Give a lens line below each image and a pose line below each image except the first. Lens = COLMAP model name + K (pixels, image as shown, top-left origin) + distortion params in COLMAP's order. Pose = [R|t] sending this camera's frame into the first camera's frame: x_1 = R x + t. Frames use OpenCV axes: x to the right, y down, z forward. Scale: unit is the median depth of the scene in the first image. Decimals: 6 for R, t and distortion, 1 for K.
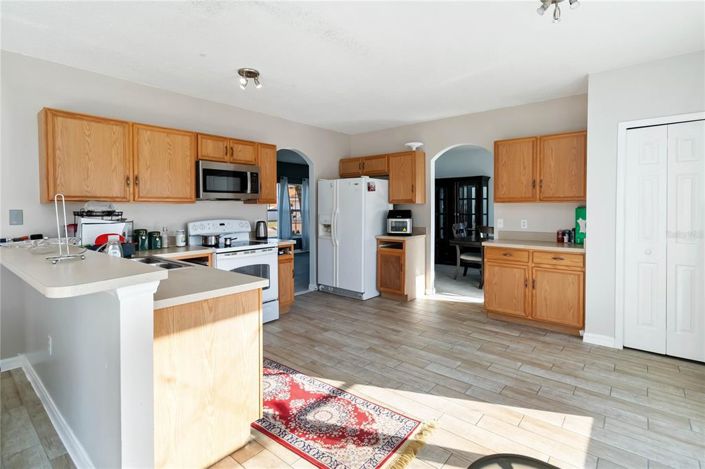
lens RADIAL K [[330.5, 0, 352.3], [0, 330.5, 216.2], [0, 0, 1]] dist [0.001608, 0.000505]
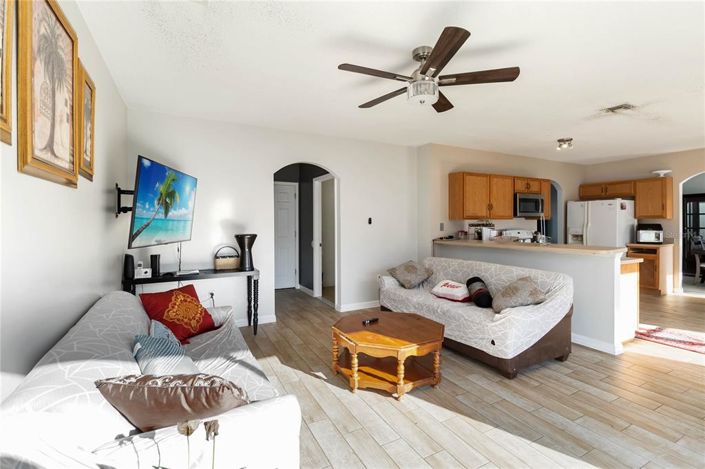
lens RADIAL K [[323.4, 0, 347.7], [0, 323.4, 226.0], [0, 0, 1]] dist [0.000954, 0.000496]
pose [[0.933050, 0.002903, -0.359736, -0.594406], [-0.008762, 0.999854, -0.014657, 0.021664], [0.359641, 0.016827, 0.932939, -0.705056]]
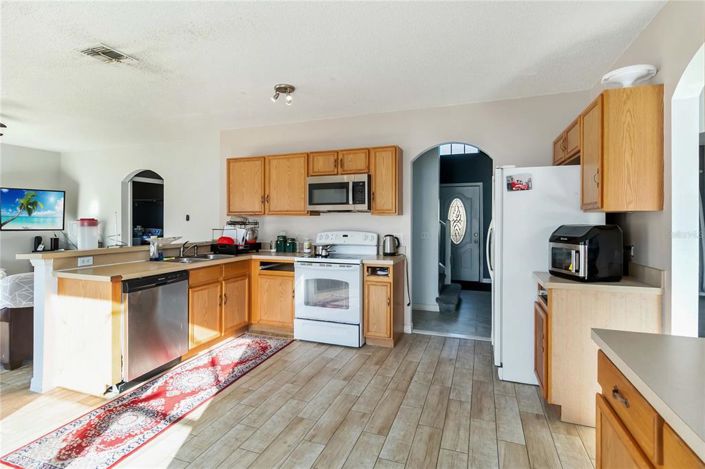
lens RADIAL K [[344.4, 0, 353.0], [0, 344.4, 221.2], [0, 0, 1]] dist [-0.000972, -0.000372]
pose [[0.367416, 0.007468, -0.930027, 0.608157], [-0.024146, 0.999707, -0.001512, -0.019472], [0.929743, 0.023012, 0.367489, 0.644899]]
